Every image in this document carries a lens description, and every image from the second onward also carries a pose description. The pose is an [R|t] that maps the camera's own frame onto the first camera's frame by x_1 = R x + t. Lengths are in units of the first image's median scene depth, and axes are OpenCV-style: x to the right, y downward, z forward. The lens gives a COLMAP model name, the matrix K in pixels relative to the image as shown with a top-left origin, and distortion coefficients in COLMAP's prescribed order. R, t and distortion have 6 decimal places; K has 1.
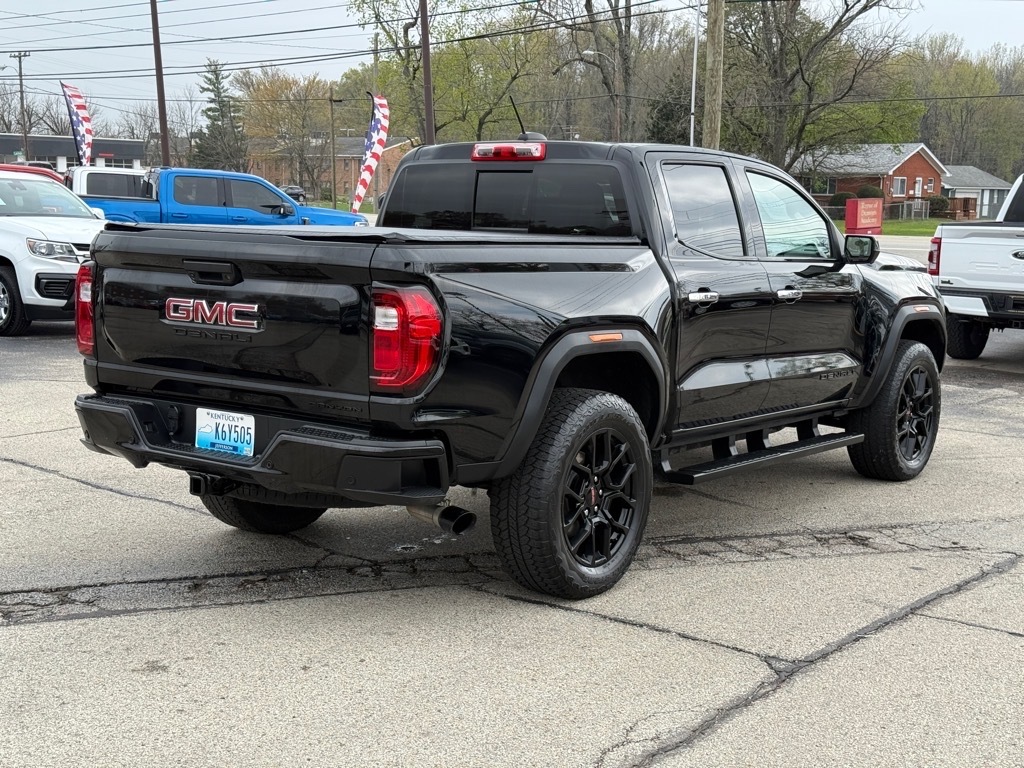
lens RADIAL K [[1454.7, 0, 517.2], [0, 1454.7, 401.7], [0, 0, 1]] dist [0.147800, -0.046916]
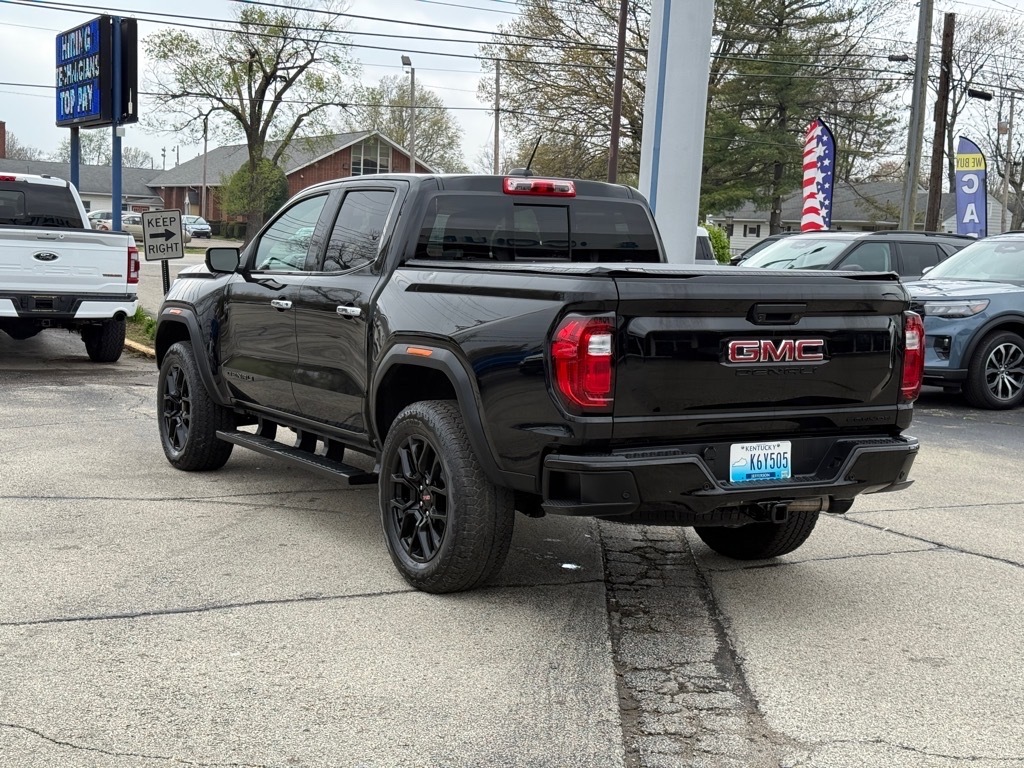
lens RADIAL K [[1449.6, 0, 512.0], [0, 1449.6, 384.0], [0, 0, 1]] dist [0.125489, -0.082702]
pose [[0.393927, -0.105960, 0.913014, -1.111879], [0.100652, 0.992332, 0.071738, -0.117019], [-0.913614, 0.063637, 0.401572, 0.660003]]
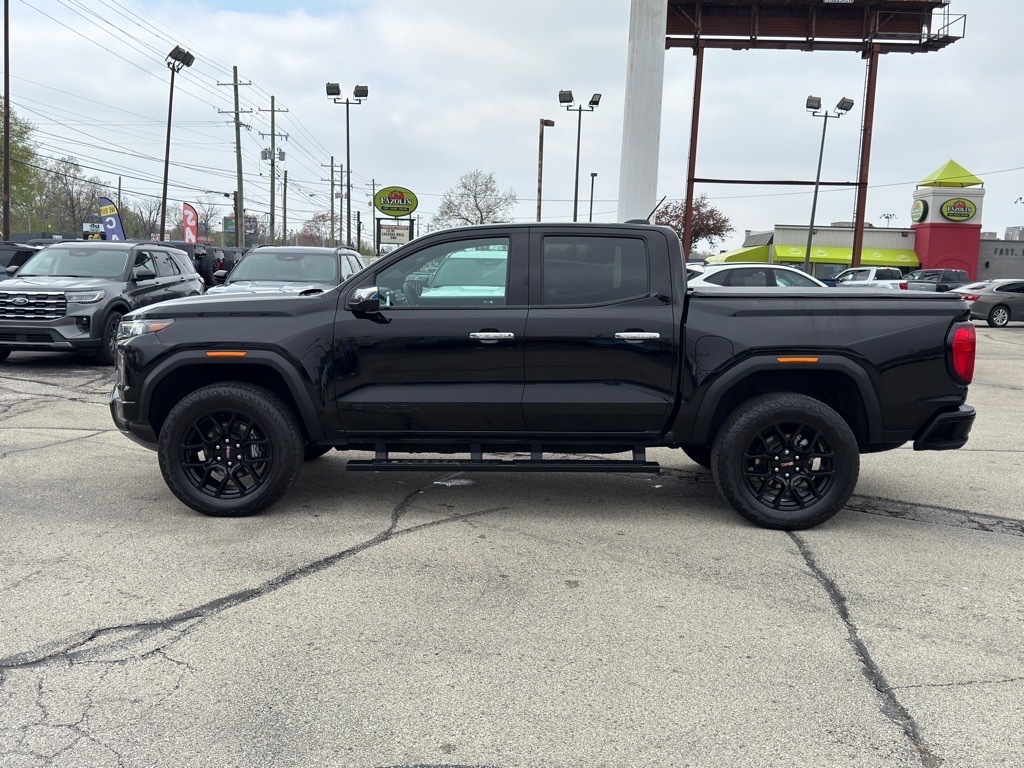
lens RADIAL K [[1002.1, 0, 512.0], [0, 1002.1, 384.0], [0, 0, 1]] dist [0.005769, -0.004206]
pose [[-0.576374, -0.136966, 0.805626, -0.825502], [0.073835, 0.973093, 0.218262, -0.280507], [-0.813844, 0.185283, -0.550753, 1.888082]]
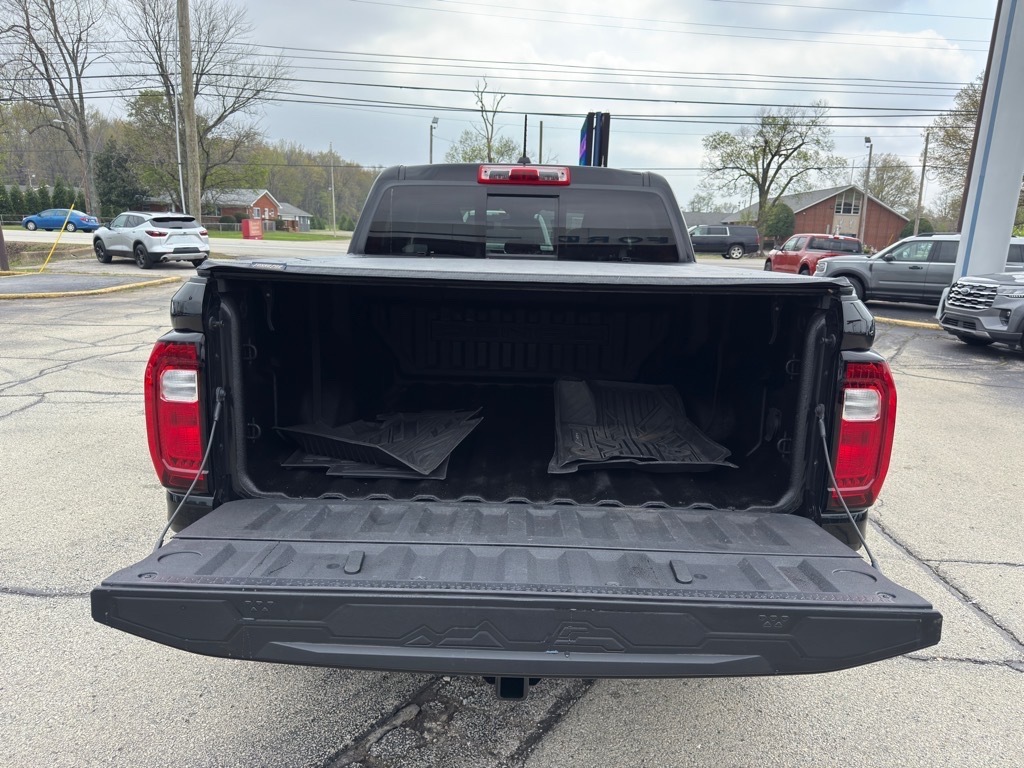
lens RADIAL K [[729.8, 0, 519.4], [0, 729.8, 381.2], [0, 0, 1]] dist [0.050284, -0.064674]
pose [[0.808161, -0.116219, 0.577381, -0.340547], [0.070101, 0.992350, 0.101625, -0.092795], [-0.584775, -0.041654, 0.810126, 0.659726]]
